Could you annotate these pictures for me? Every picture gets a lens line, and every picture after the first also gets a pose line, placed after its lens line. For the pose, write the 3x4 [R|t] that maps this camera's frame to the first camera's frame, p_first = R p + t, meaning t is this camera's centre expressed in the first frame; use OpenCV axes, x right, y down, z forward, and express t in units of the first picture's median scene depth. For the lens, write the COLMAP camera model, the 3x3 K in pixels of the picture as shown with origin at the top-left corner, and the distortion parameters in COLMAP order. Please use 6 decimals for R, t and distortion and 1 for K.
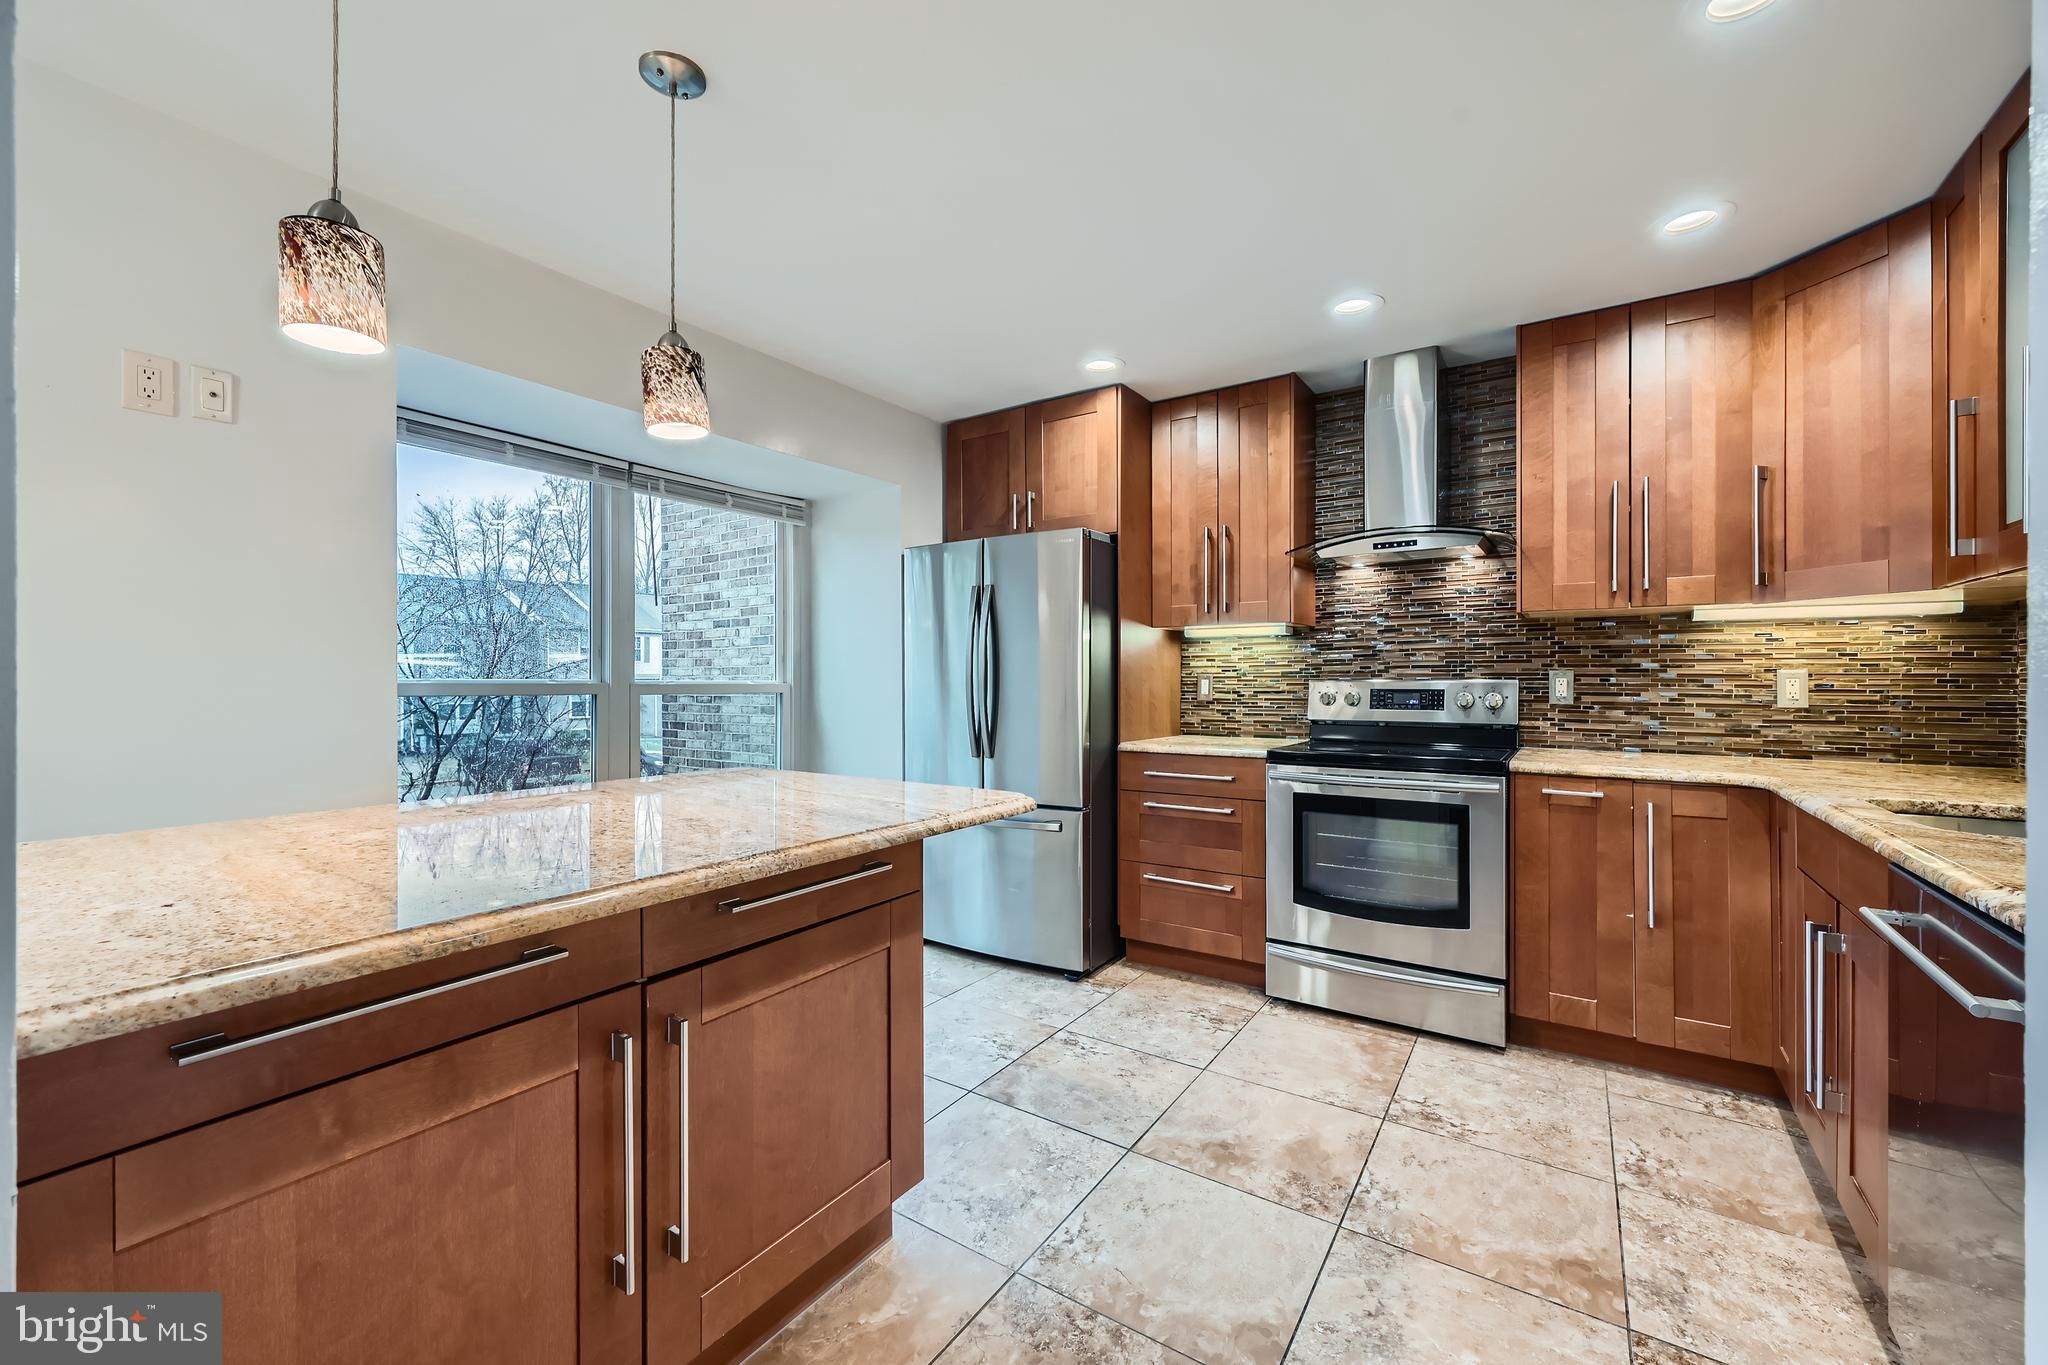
lens RADIAL K [[821.2, 0, 1028.4], [0, 821.2, 683.8], [0, 0, 1]] dist [-0.000909, -0.000103]
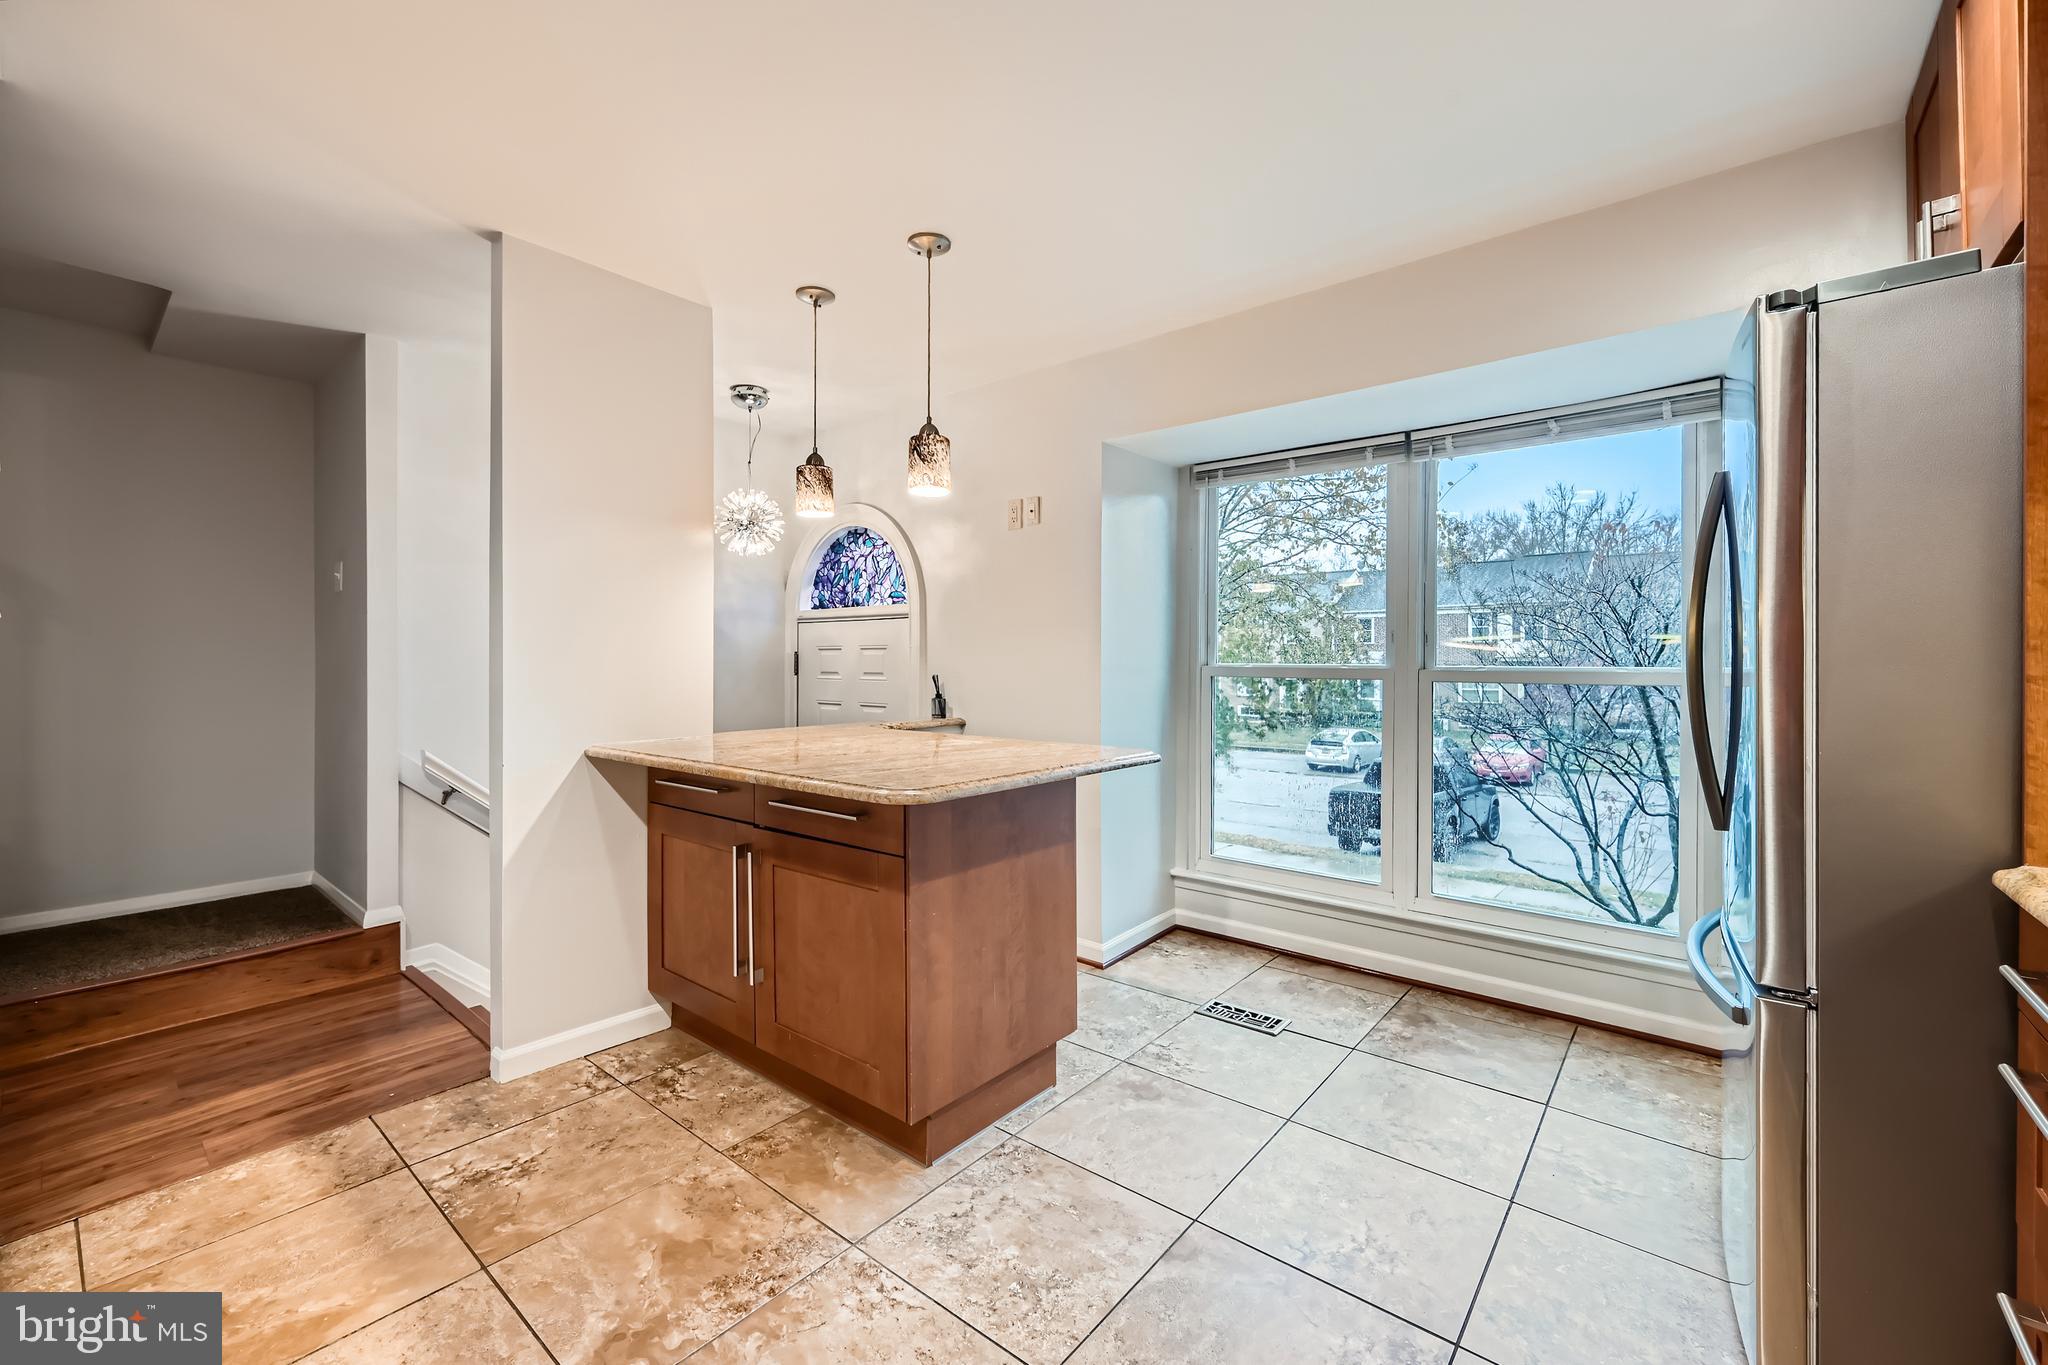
lens RADIAL K [[831.2, 0, 1020.3], [0, 831.2, 658.2], [0, 0, 1]] dist [-0.000157, 0.000057]
pose [[-0.107047, 0.000613, -0.994254, 0.518498], [-0.003305, 0.999994, 0.000972, -0.011634], [0.994248, 0.003390, -0.107044, 0.682777]]
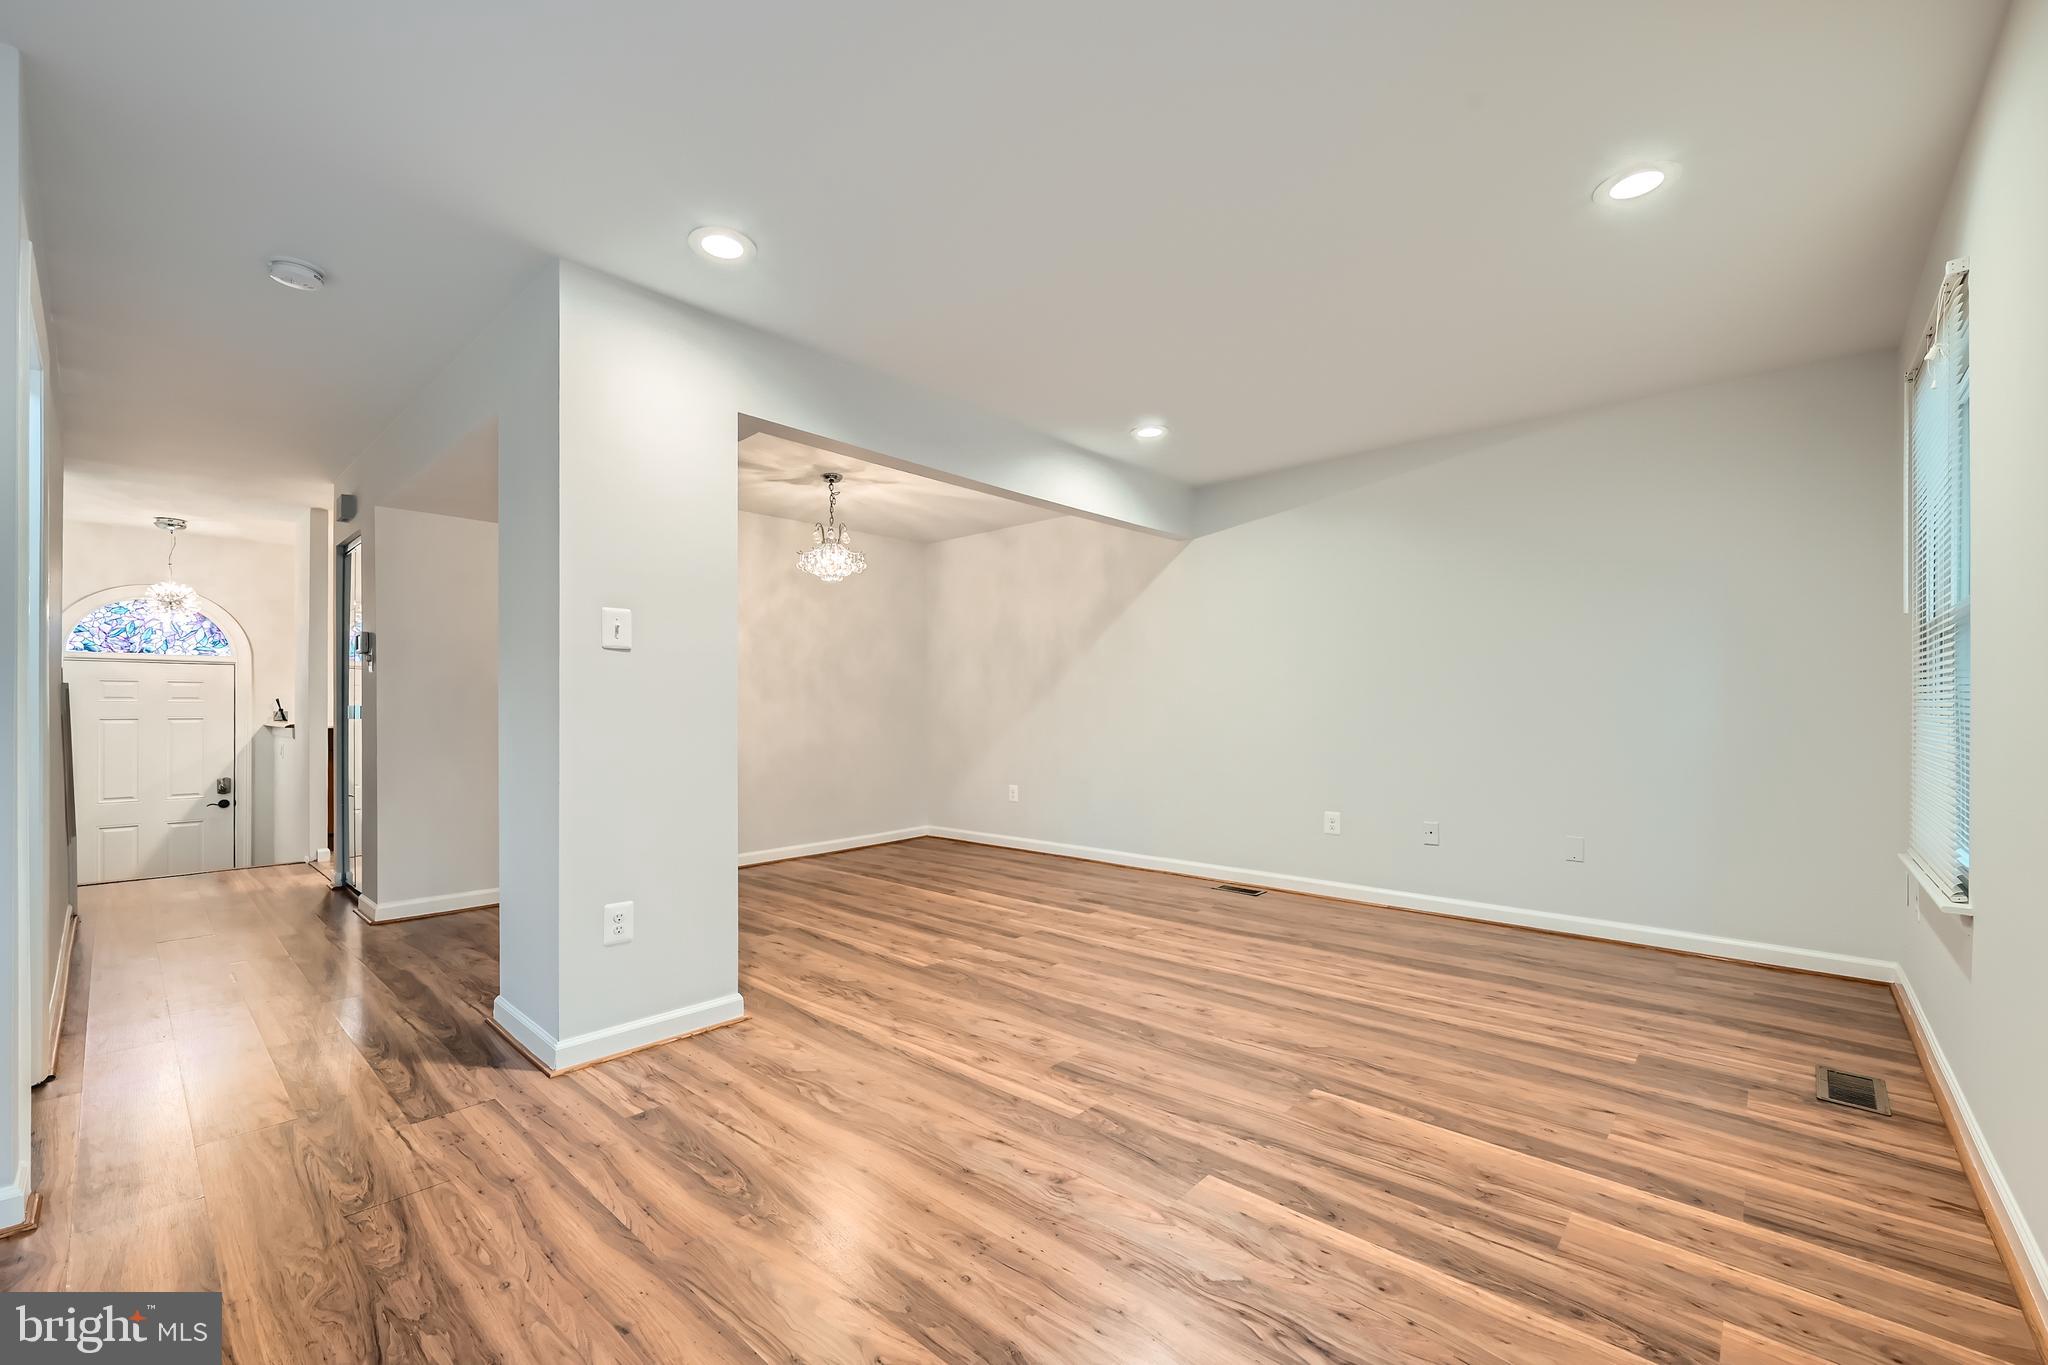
lens RADIAL K [[828.8, 0, 1025.1], [0, 828.8, 707.5], [0, 0, 1]] dist [0.001097, 0.000158]
pose [[0.989762, -0.000776, -0.142728, 1.590454], [-0.000139, 0.999980, -0.006397, 0.051086], [0.142730, 0.006351, 0.989741, -1.429726]]
